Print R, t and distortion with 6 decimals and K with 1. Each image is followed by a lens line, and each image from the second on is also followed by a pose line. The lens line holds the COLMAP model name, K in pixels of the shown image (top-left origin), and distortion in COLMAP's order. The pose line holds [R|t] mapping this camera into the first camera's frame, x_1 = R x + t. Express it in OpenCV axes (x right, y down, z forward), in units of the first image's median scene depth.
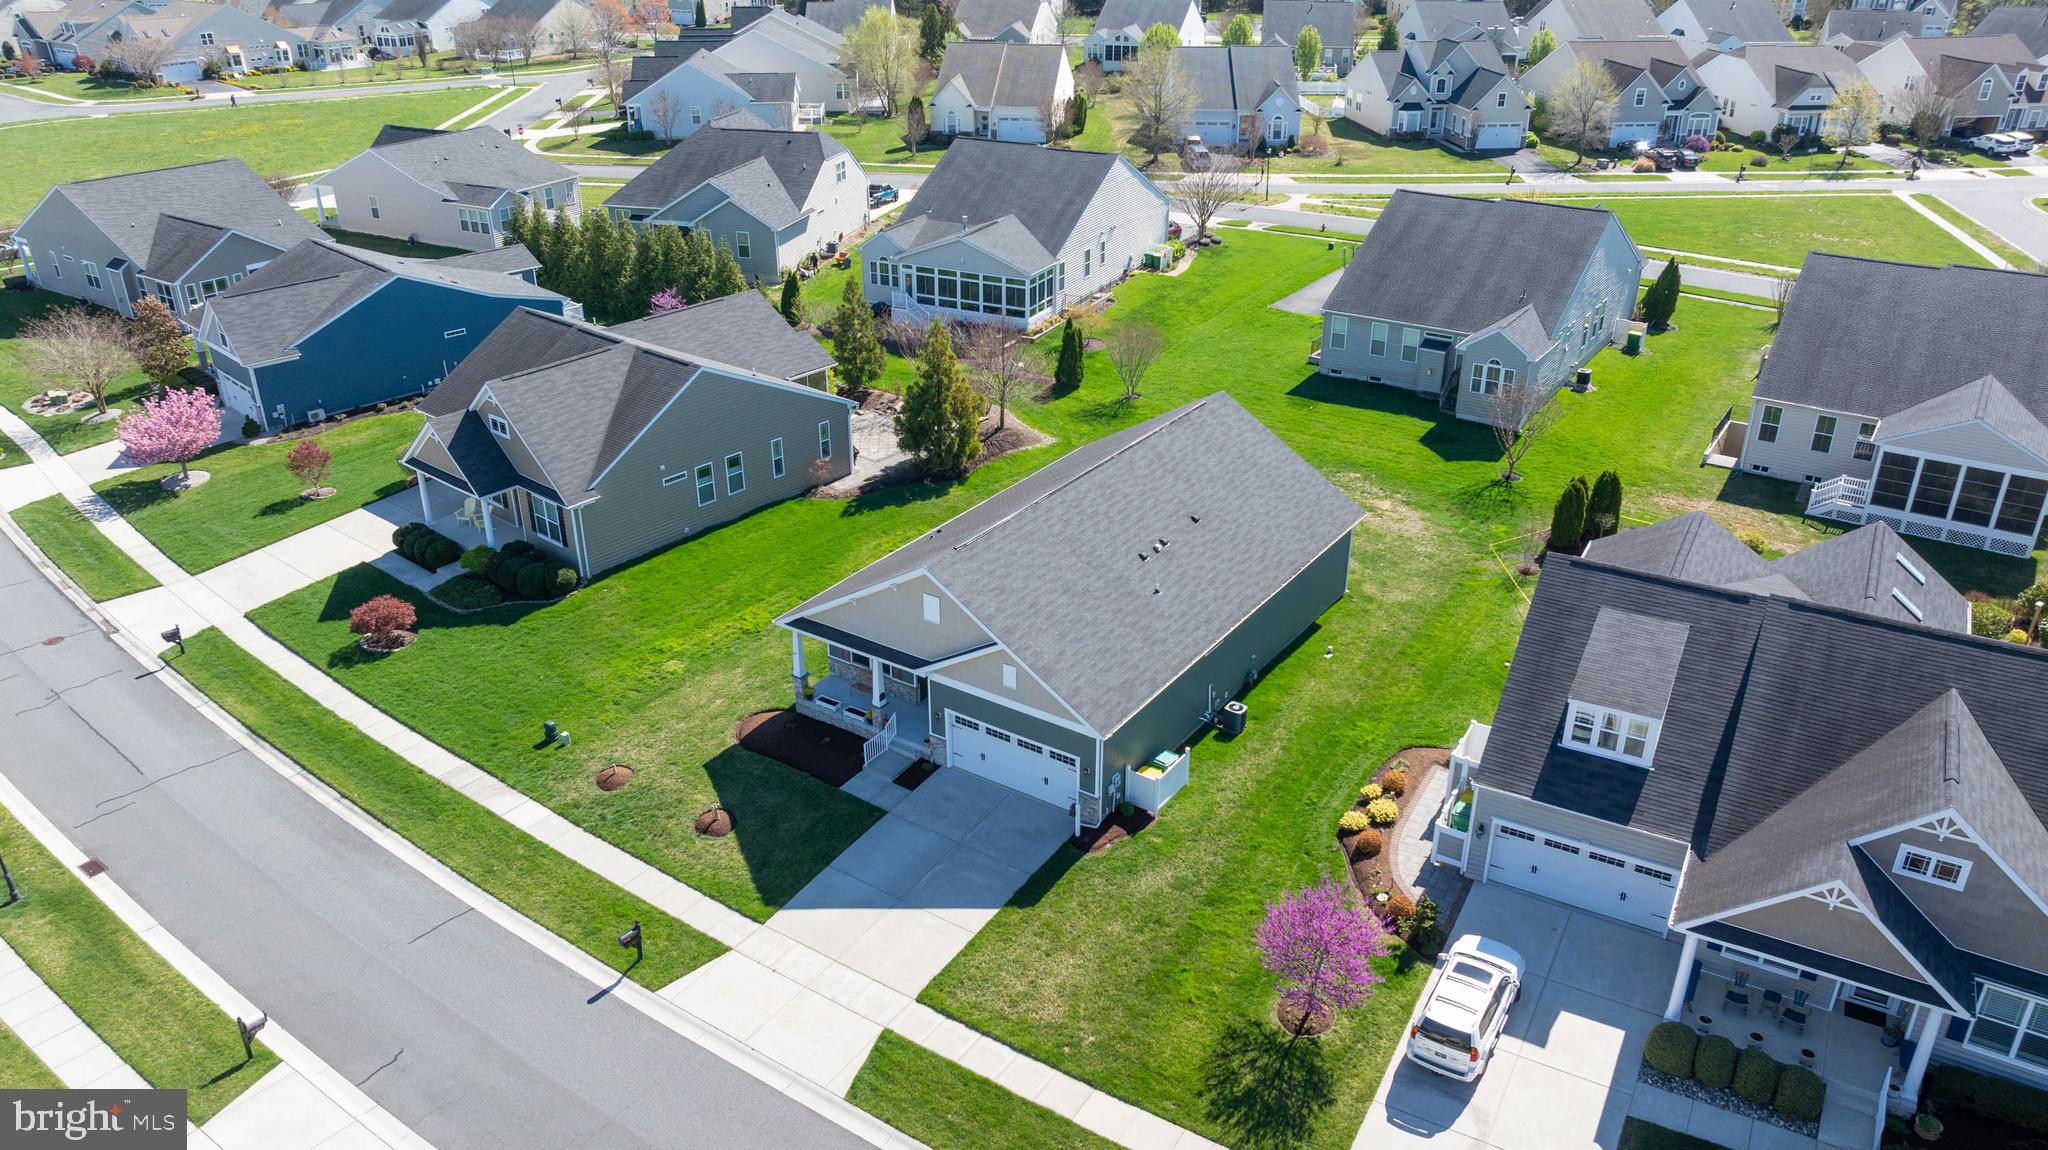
lens RADIAL K [[1459.9, 0, 1024.0], [0, 1459.9, 575.0], [0, 0, 1]] dist [-0.022310, -0.003702]
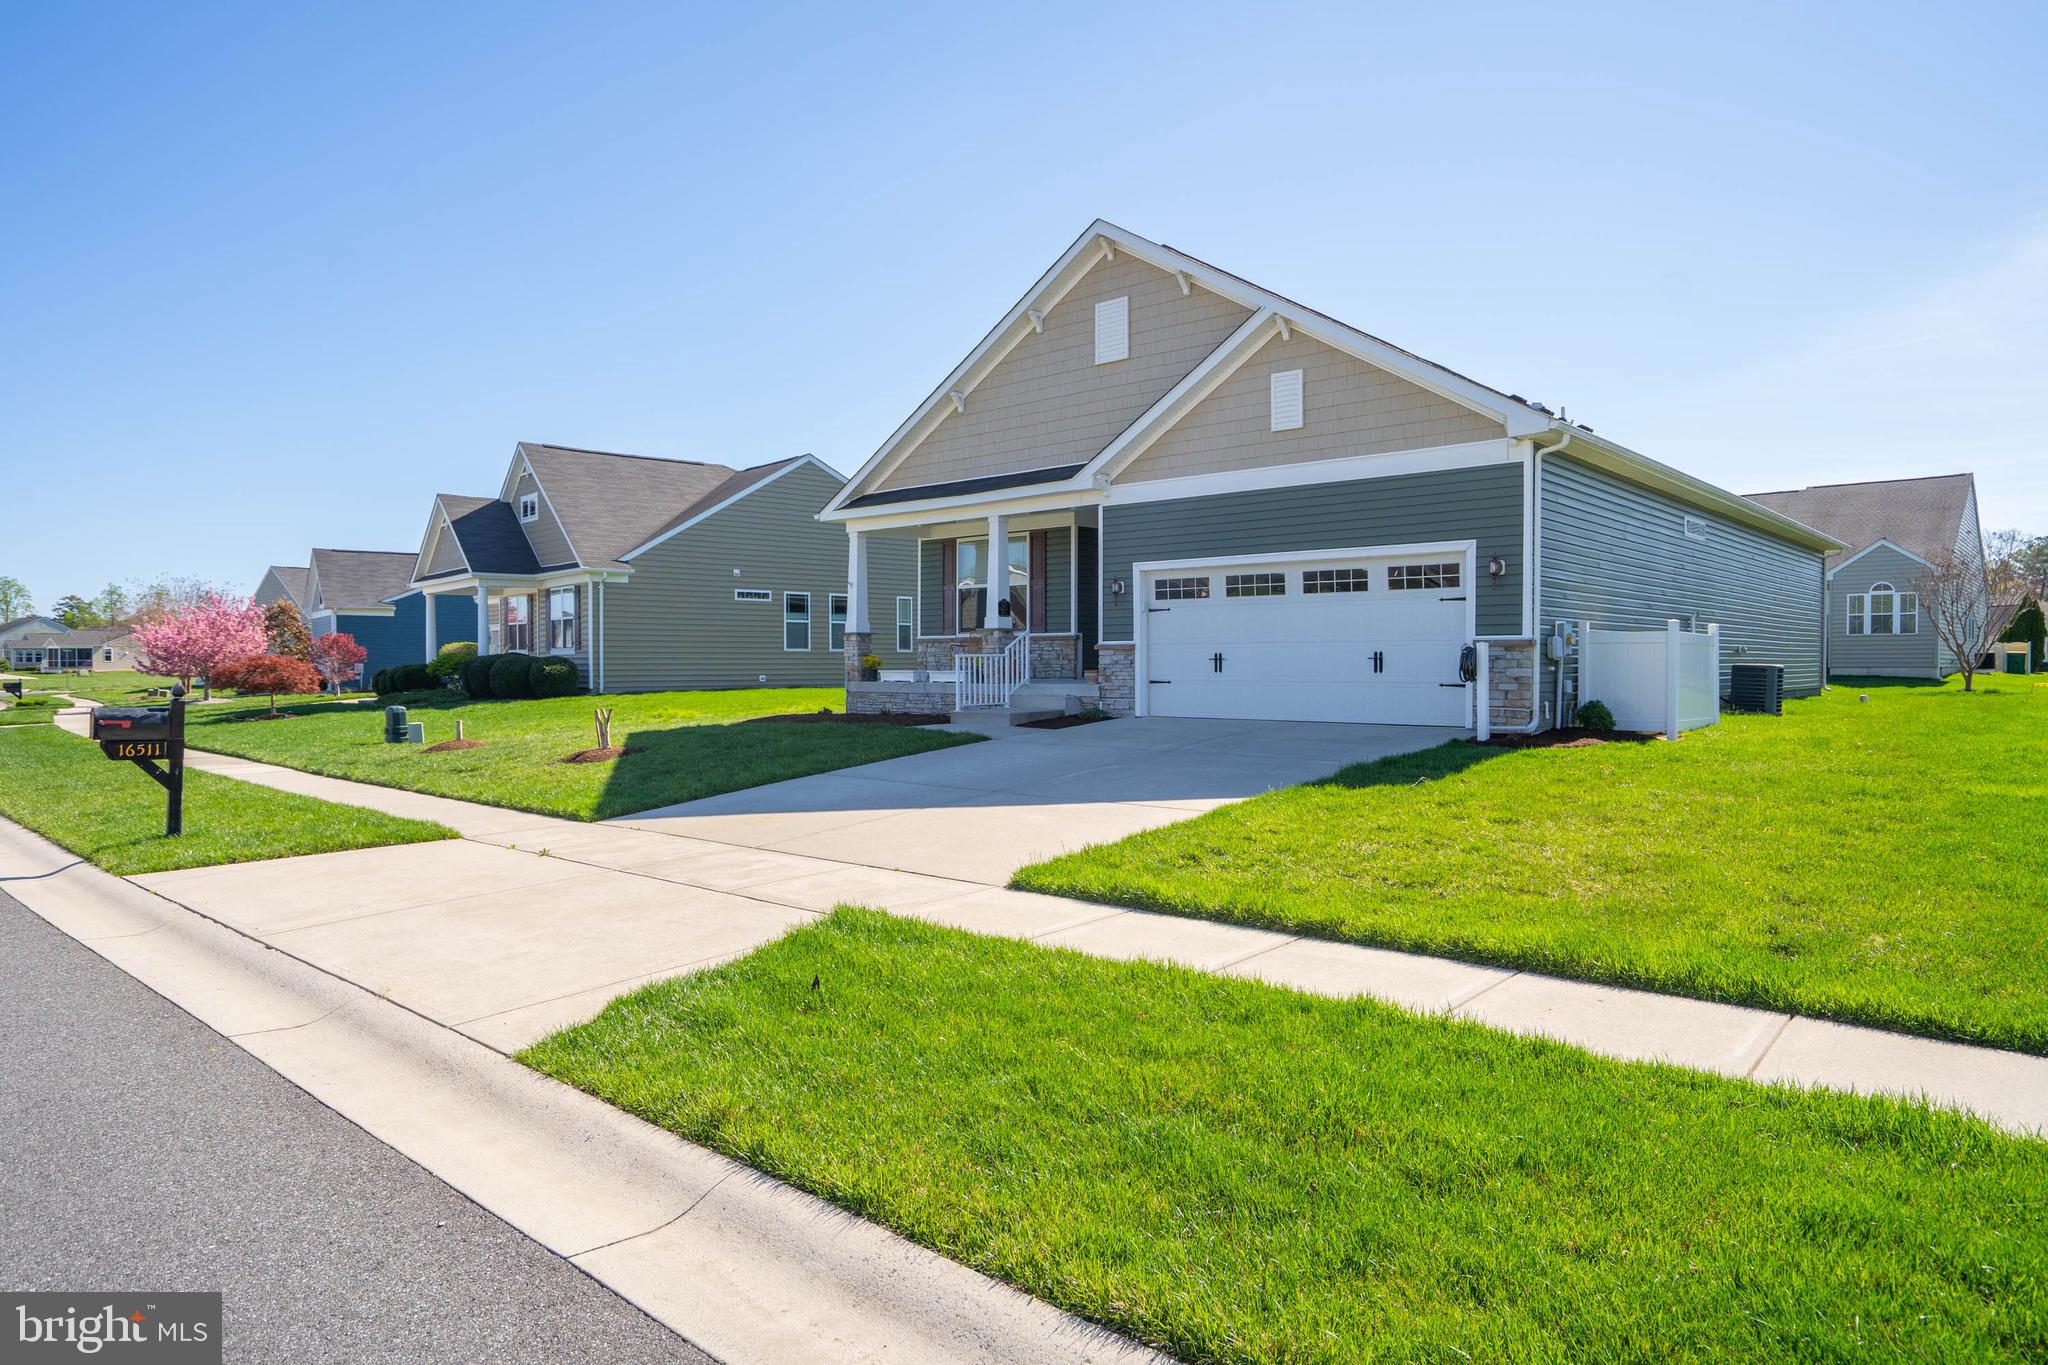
lens RADIAL K [[1226.6, 0, 1024.0], [0, 1226.6, 682.5], [0, 0, 1]] dist [-0.023719, 0.000697]
pose [[0.990685, 0.002470, -0.136154, -0.026611], [-0.060410, 0.904042, -0.423154, 0.216107], [0.122043, 0.427437, 0.895769, 0.494970]]
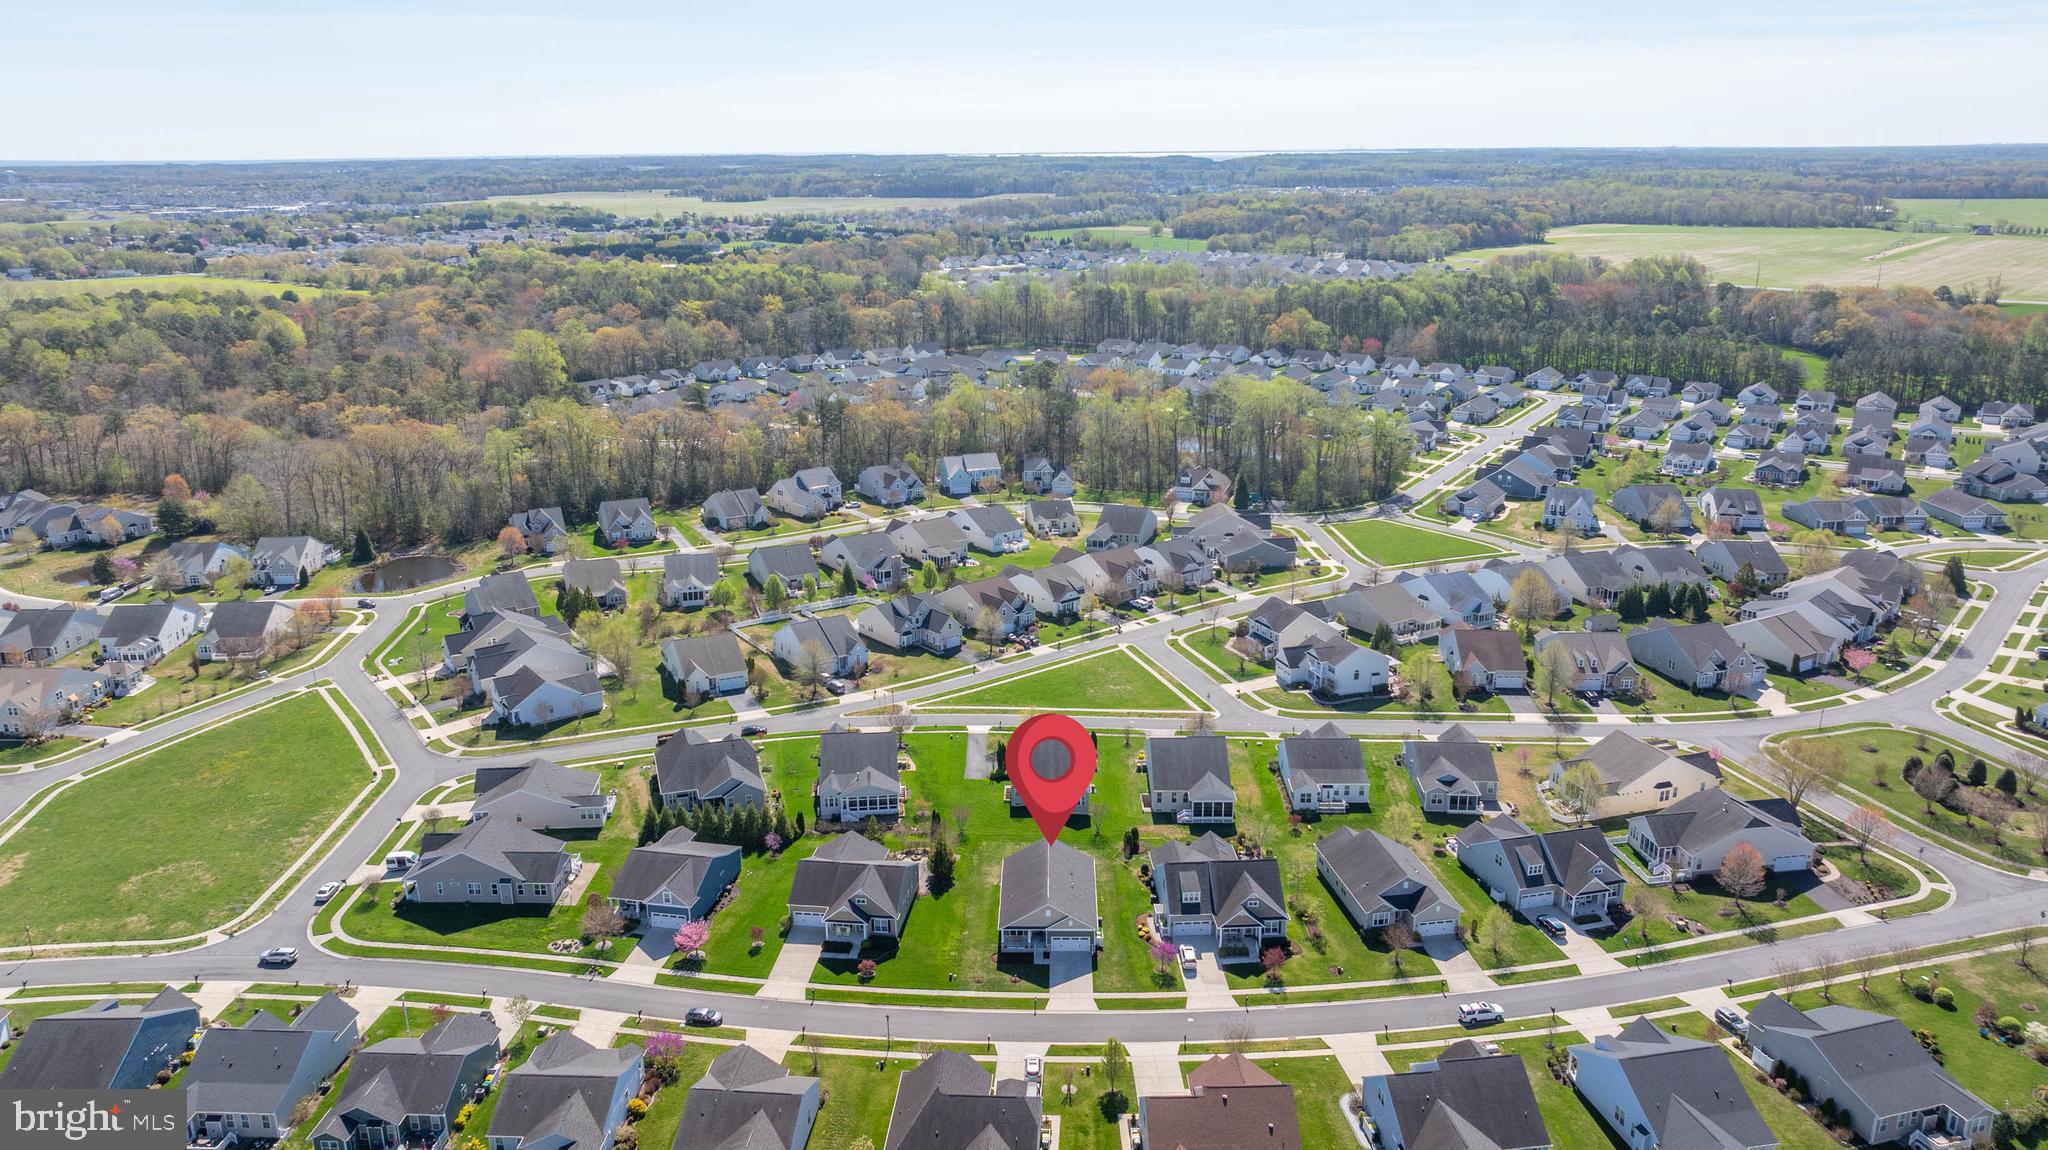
lens RADIAL K [[1432.8, 0, 1024.0], [0, 1432.8, 575.0], [0, 0, 1]] dist [-0.009595, -0.001578]
pose [[0.836813, -0.156168, 0.524744, -1.550865], [0.245181, 0.963868, -0.104137, -0.366069], [-0.489521, 0.215801, 0.844866, -1.939156]]
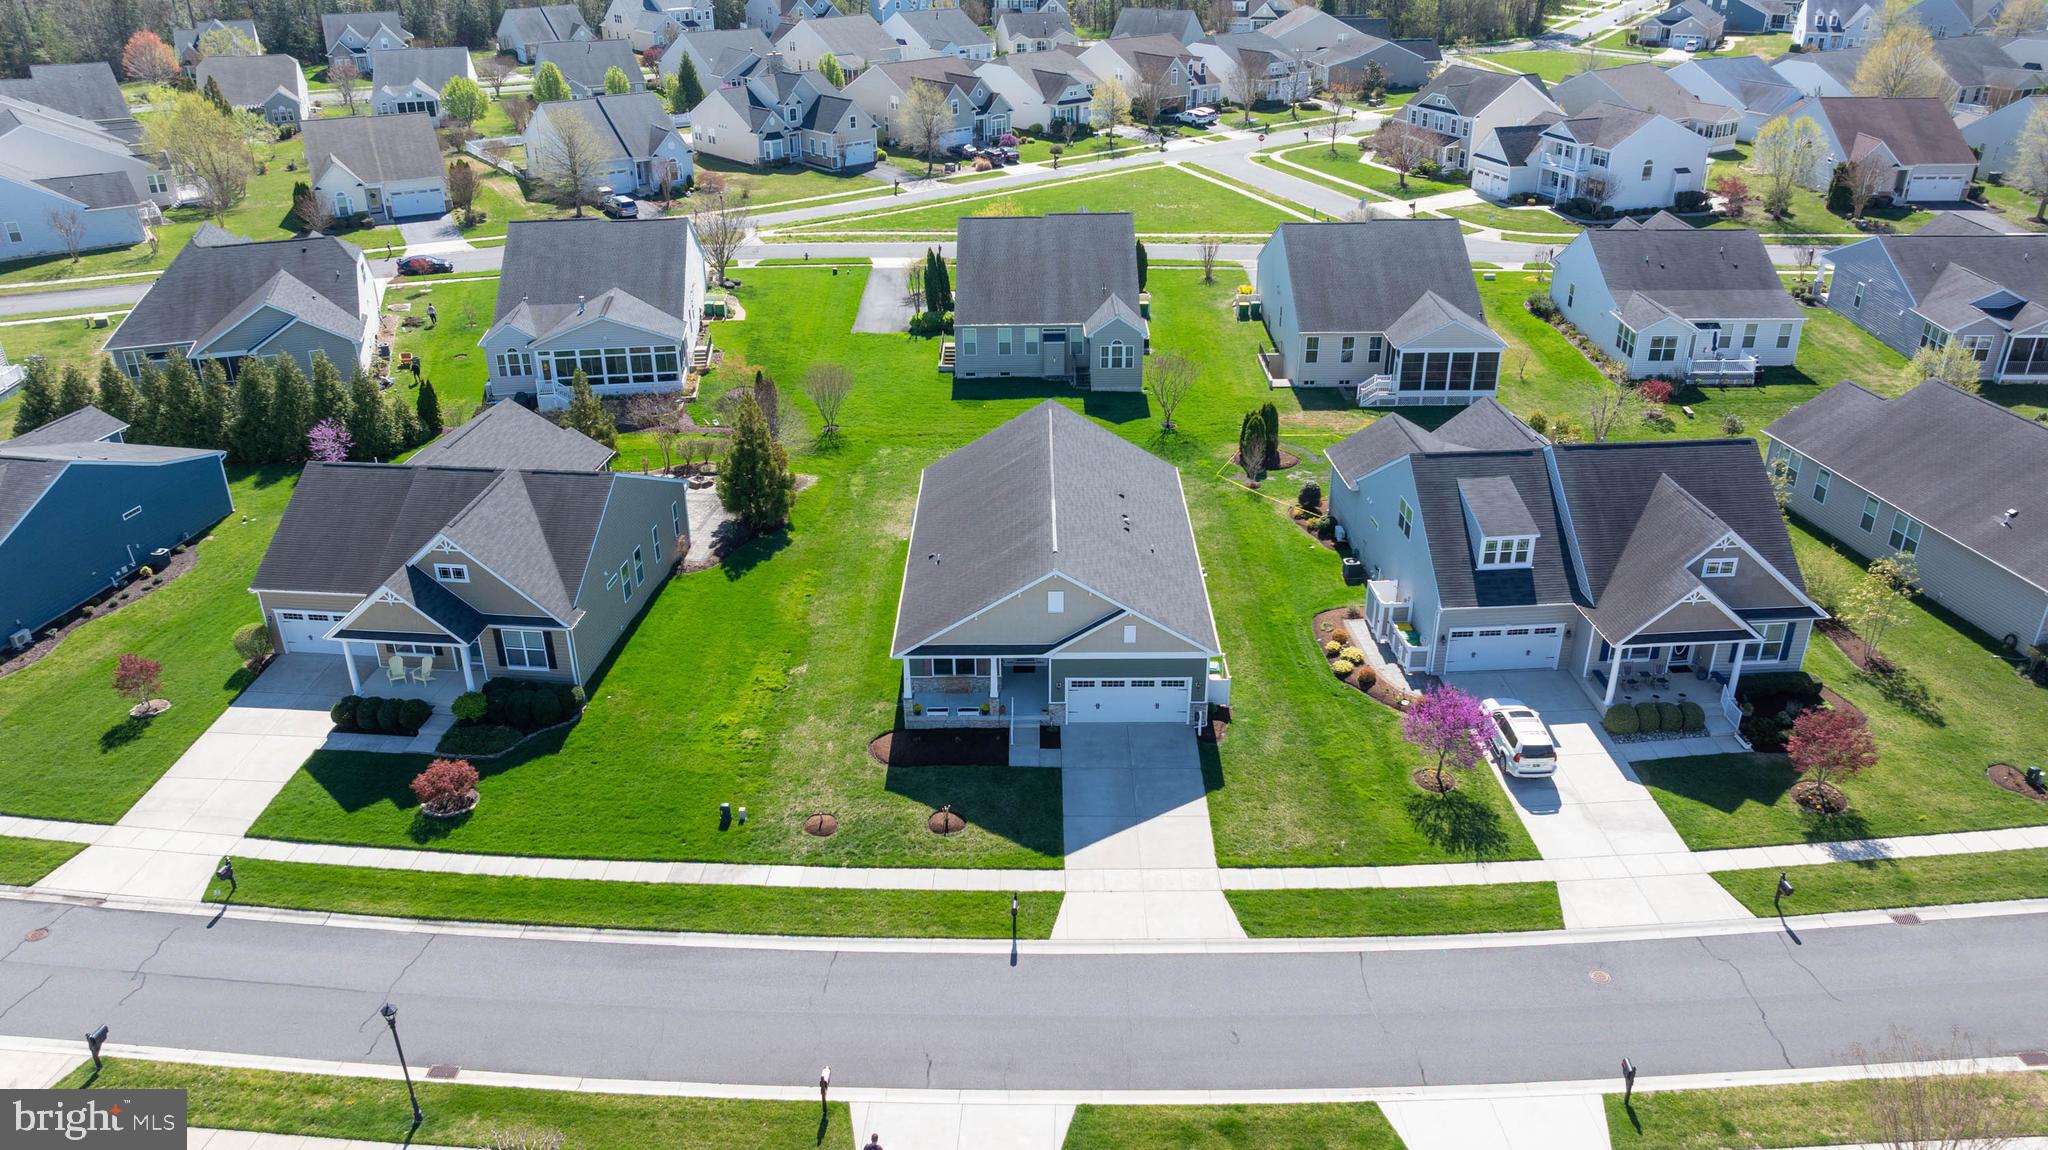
lens RADIAL K [[1459.9, 0, 1024.0], [0, 1459.9, 575.0], [0, 0, 1]] dist [-0.022310, -0.003702]
pose [[0.828240, -0.251855, 0.500587, -0.515416], [0.252747, 0.965180, 0.067422, -0.065990], [-0.500137, 0.070681, 0.863057, -0.057796]]
